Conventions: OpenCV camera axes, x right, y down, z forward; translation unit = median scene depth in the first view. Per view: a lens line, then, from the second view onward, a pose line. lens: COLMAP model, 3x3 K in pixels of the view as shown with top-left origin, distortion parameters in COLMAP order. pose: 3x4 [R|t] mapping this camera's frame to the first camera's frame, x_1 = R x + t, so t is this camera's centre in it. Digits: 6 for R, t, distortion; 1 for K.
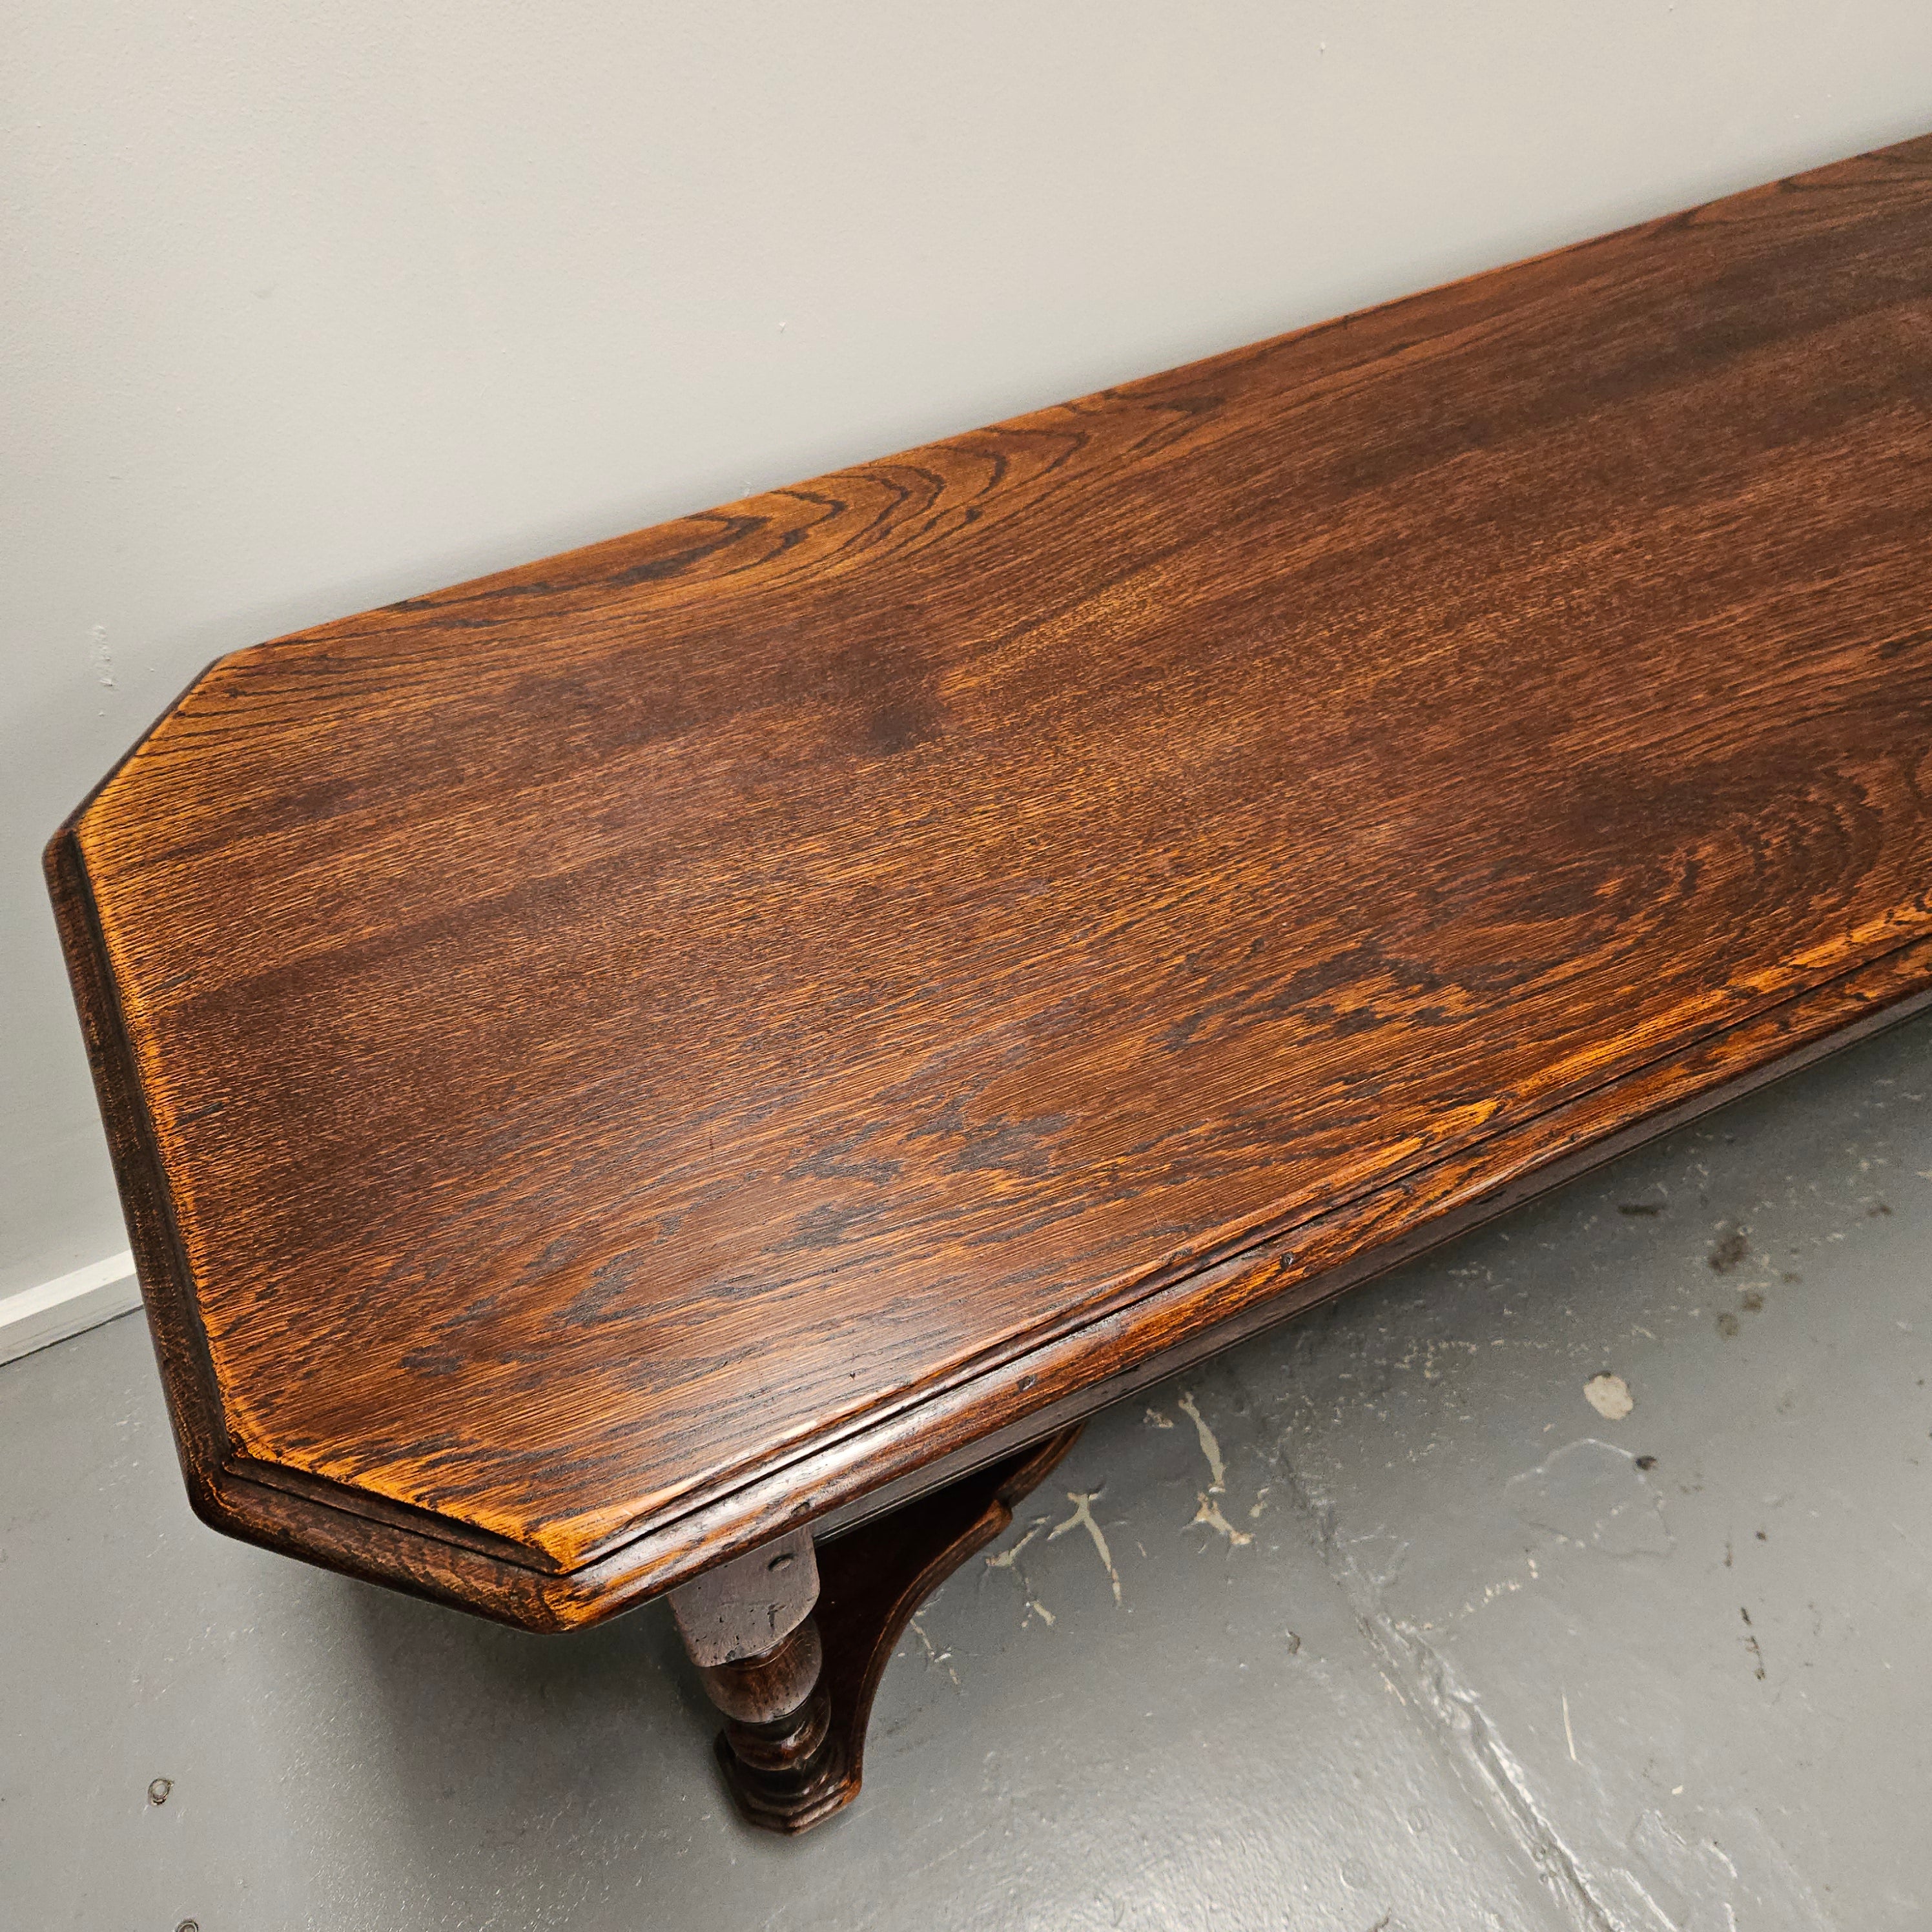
lens RADIAL K [[1740.0, 0, 950.5], [0, 1740.0, 959.2], [0, 0, 1]] dist [0.071823, -0.071916]
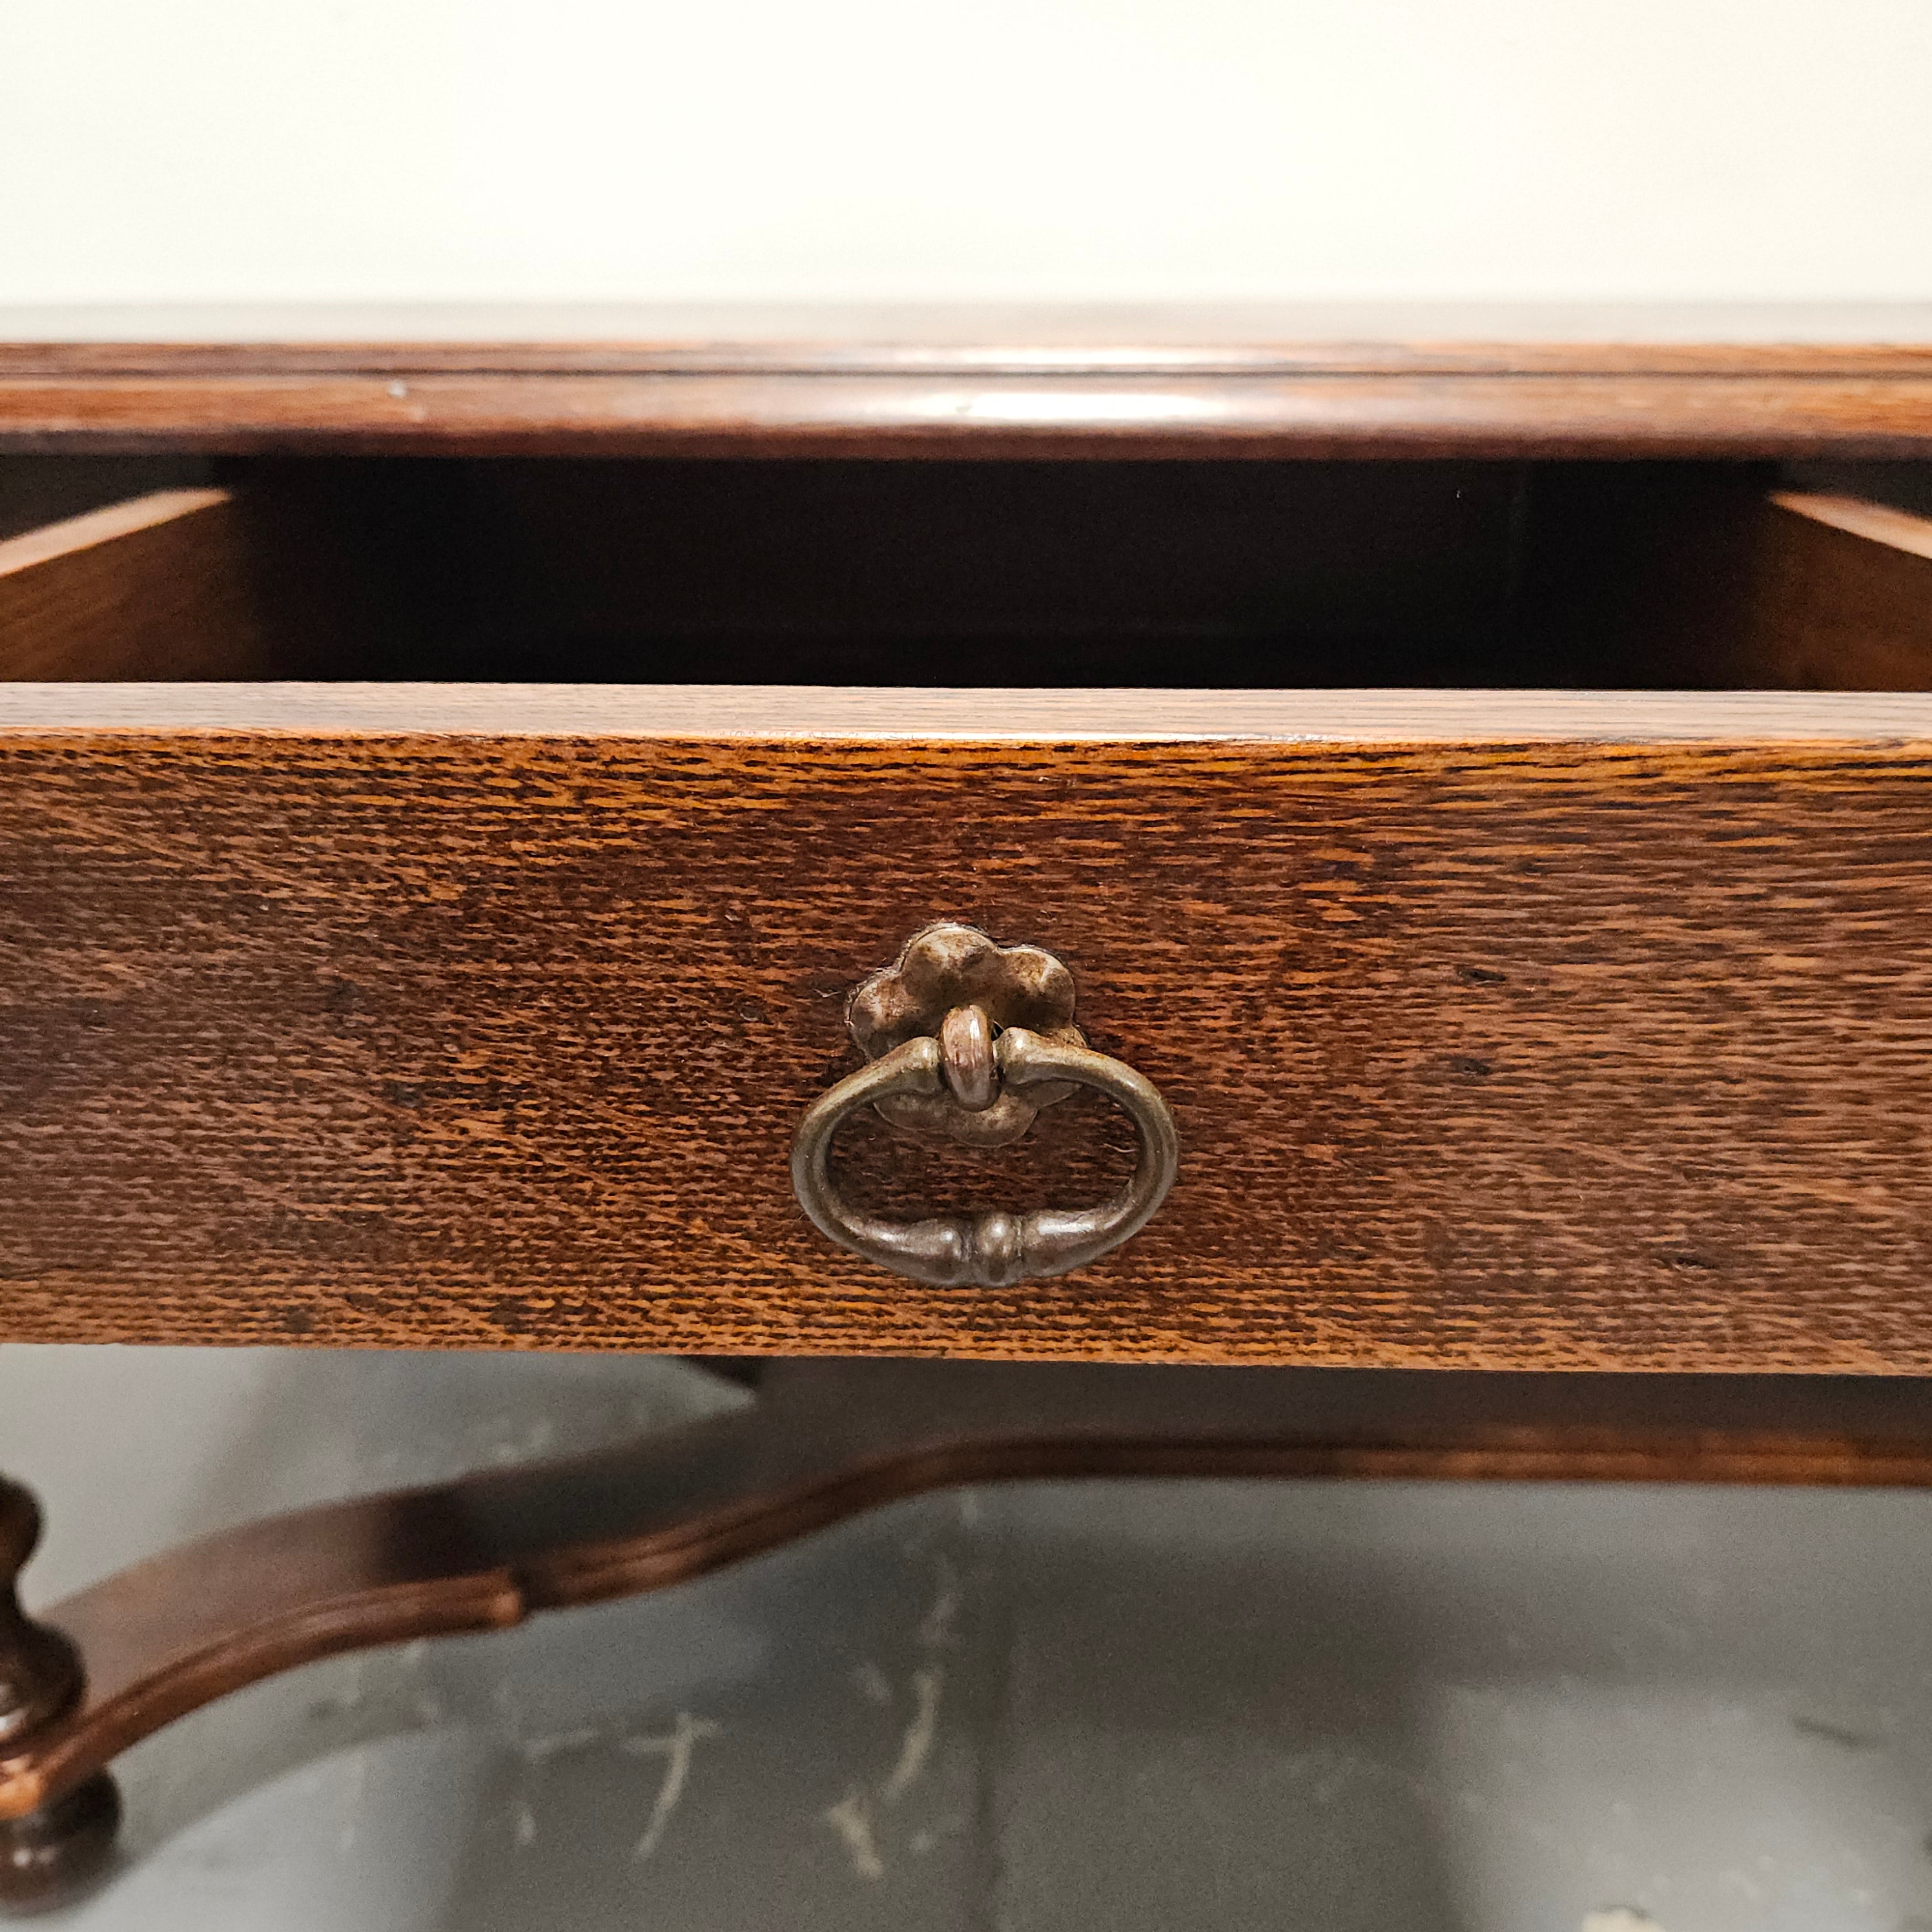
lens RADIAL K [[1740.0, 0, 964.3], [0, 1740.0, 964.8], [0, 0, 1]] dist [0.071823, -0.071916]
pose [[0.885547, 0.185464, -0.425923, 0.430407], [-0.368262, 0.839151, -0.400262, 0.332257], [0.283179, 0.511301, 0.811406, 0.408437]]
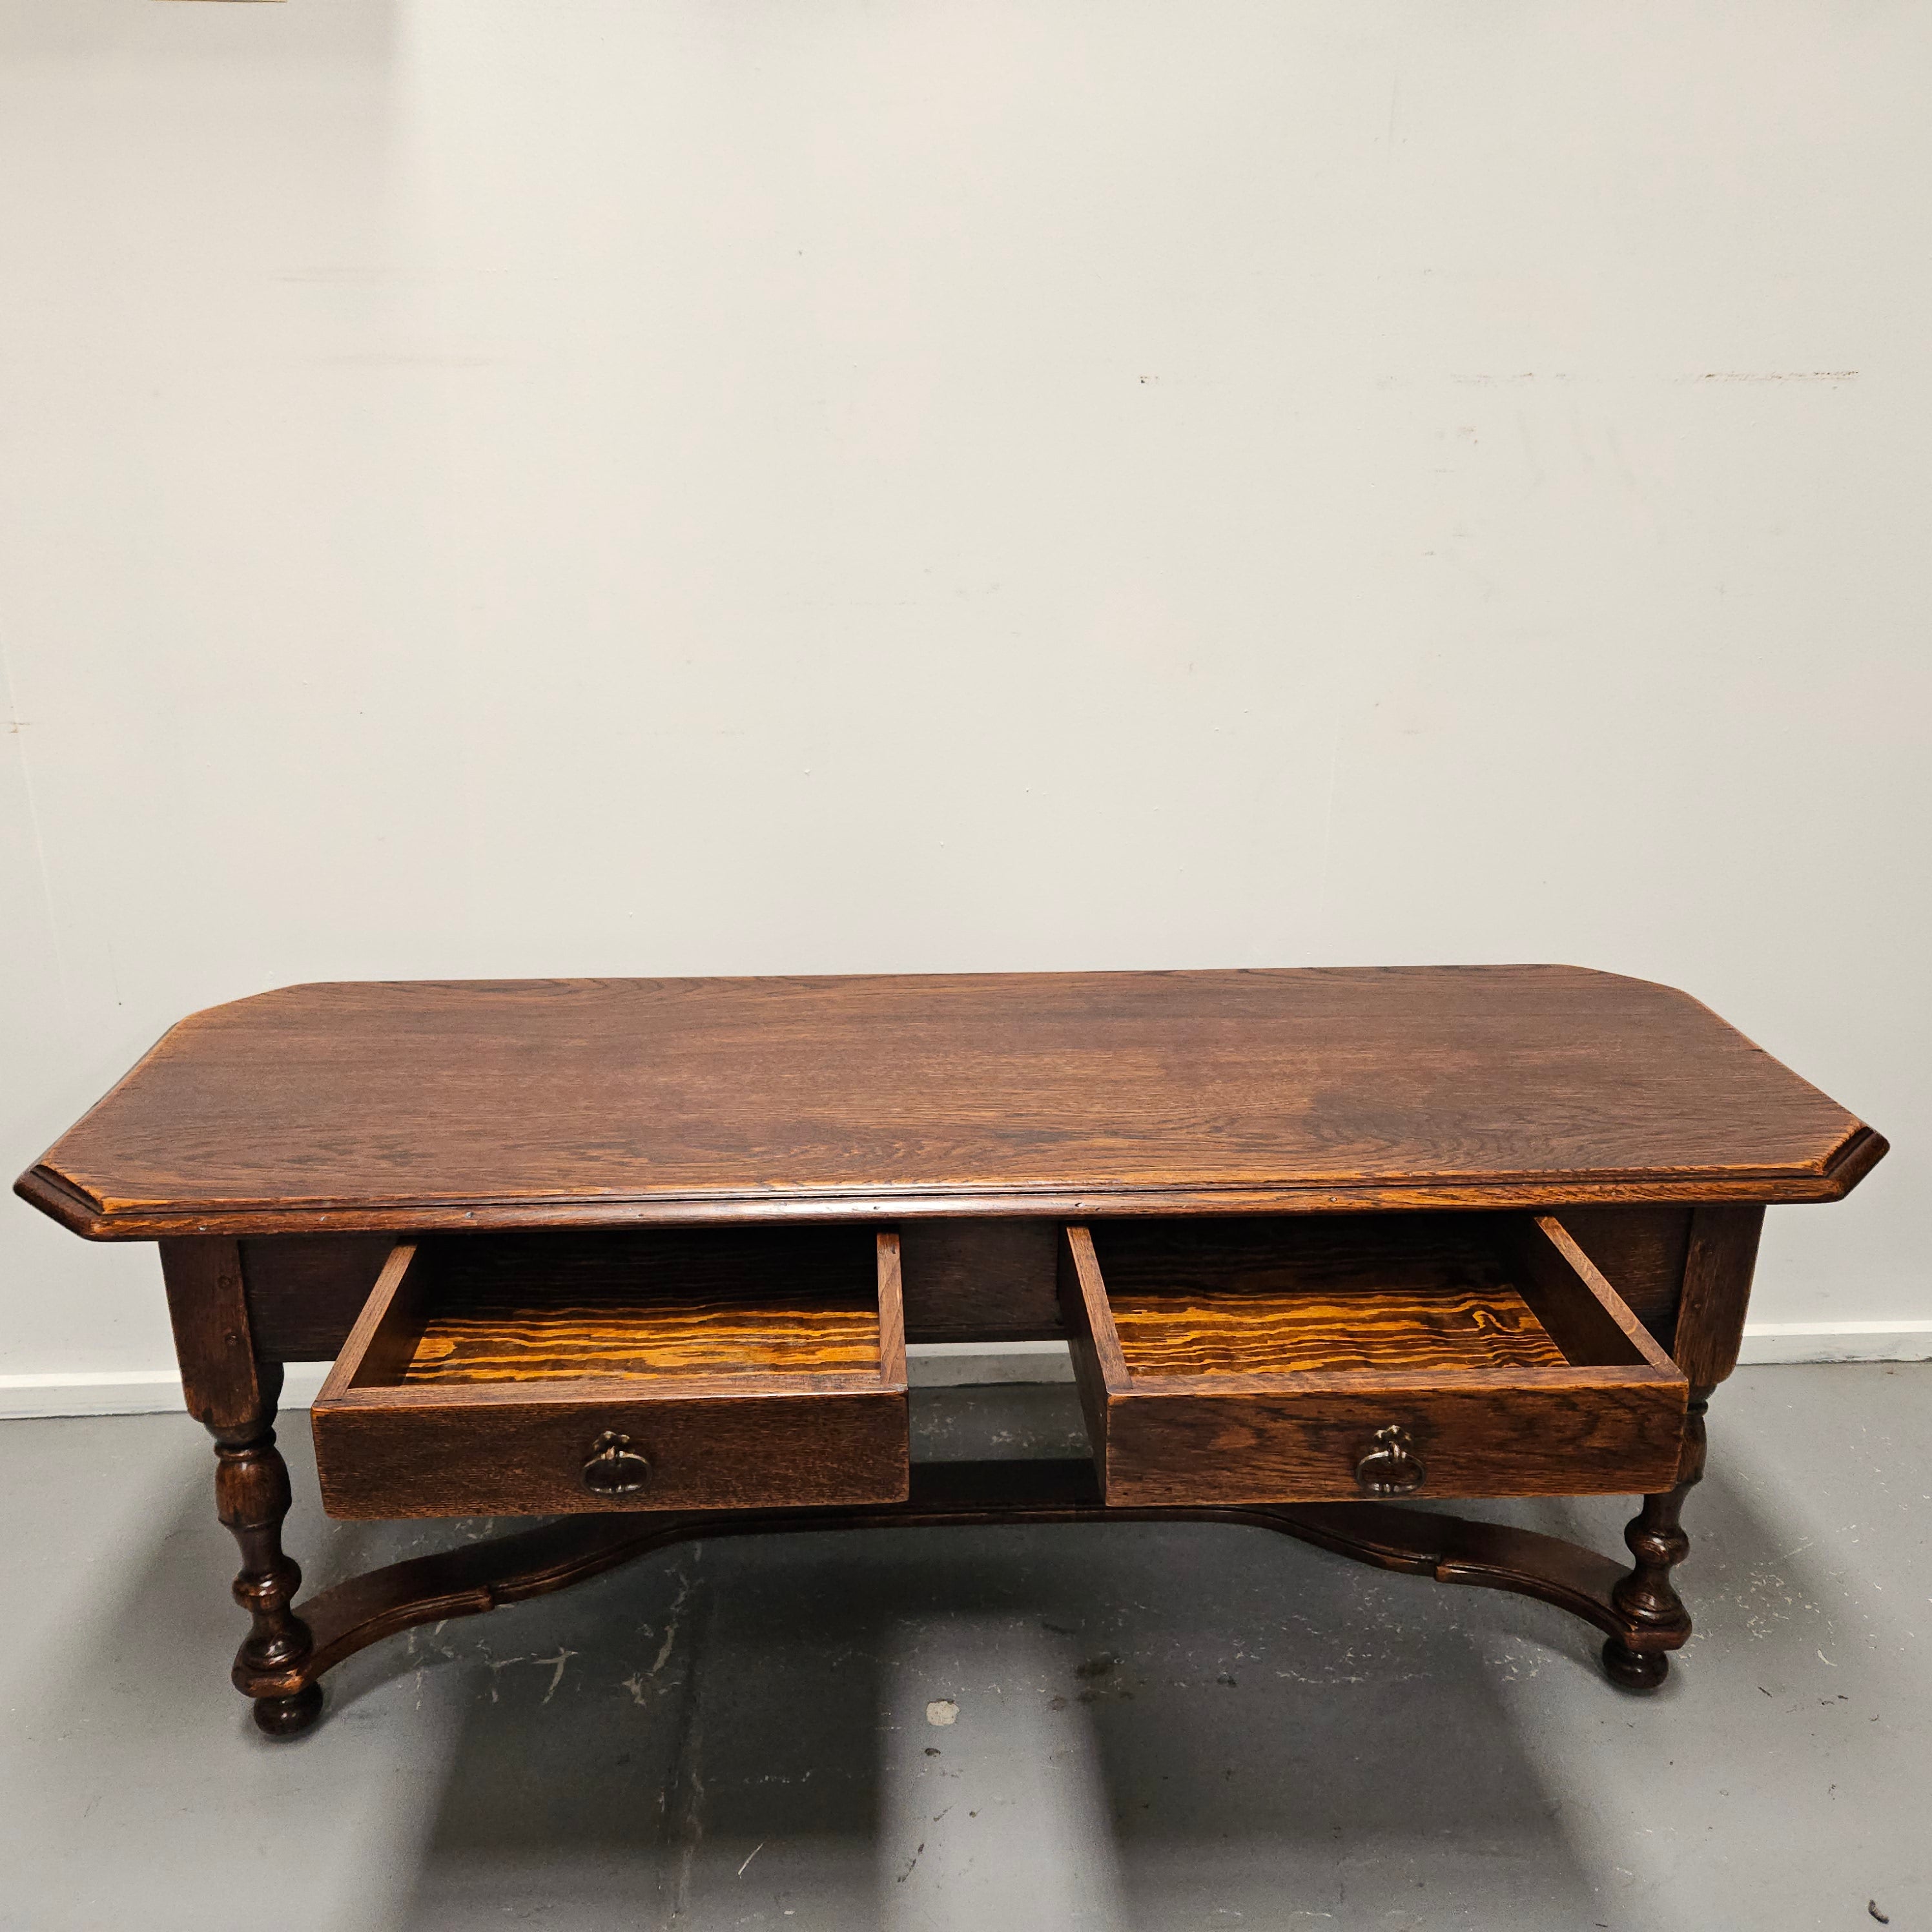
lens RADIAL K [[1740.0, 0, 951.4], [0, 1740.0, 979.7], [0, 0, 1]] dist [0.071823, -0.071916]
pose [[0.916311, 0.153920, -0.369707, 0.920069], [-0.319172, 0.838279, -0.442060, 0.430230], [0.241876, 0.523065, 0.817251, -0.456801]]
